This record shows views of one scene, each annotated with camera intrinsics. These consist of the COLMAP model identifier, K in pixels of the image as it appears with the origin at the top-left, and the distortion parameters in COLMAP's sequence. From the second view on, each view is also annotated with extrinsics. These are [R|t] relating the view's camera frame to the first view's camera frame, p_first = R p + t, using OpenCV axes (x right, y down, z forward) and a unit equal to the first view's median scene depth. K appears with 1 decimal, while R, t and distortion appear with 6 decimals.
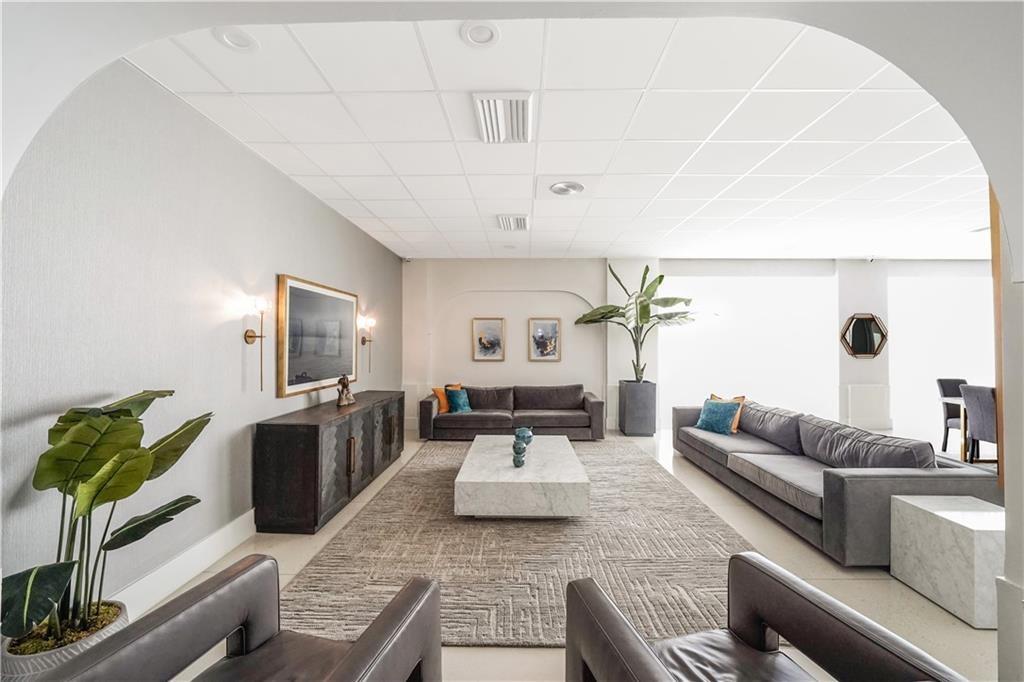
lens RADIAL K [[419.7, 0, 512.0], [0, 419.7, 341.0], [0, 0, 1]] dist [-0.000737, -0.000025]
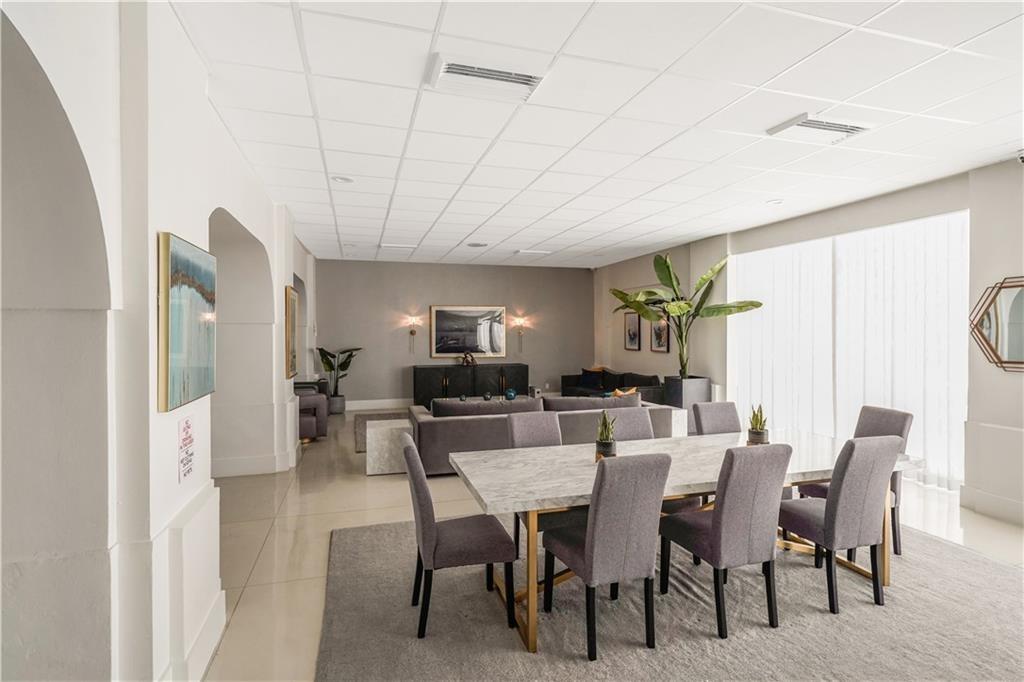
lens RADIAL K [[514.9, 0, 512.1], [0, 514.9, 331.4], [0, 0, 1]] dist [-0.001143, -0.000129]
pose [[0.314457, 0.003714, -0.949264, 1.212093], [0.009960, 0.999924, 0.007211, -0.016313], [0.949219, -0.011722, 0.314396, 0.259352]]
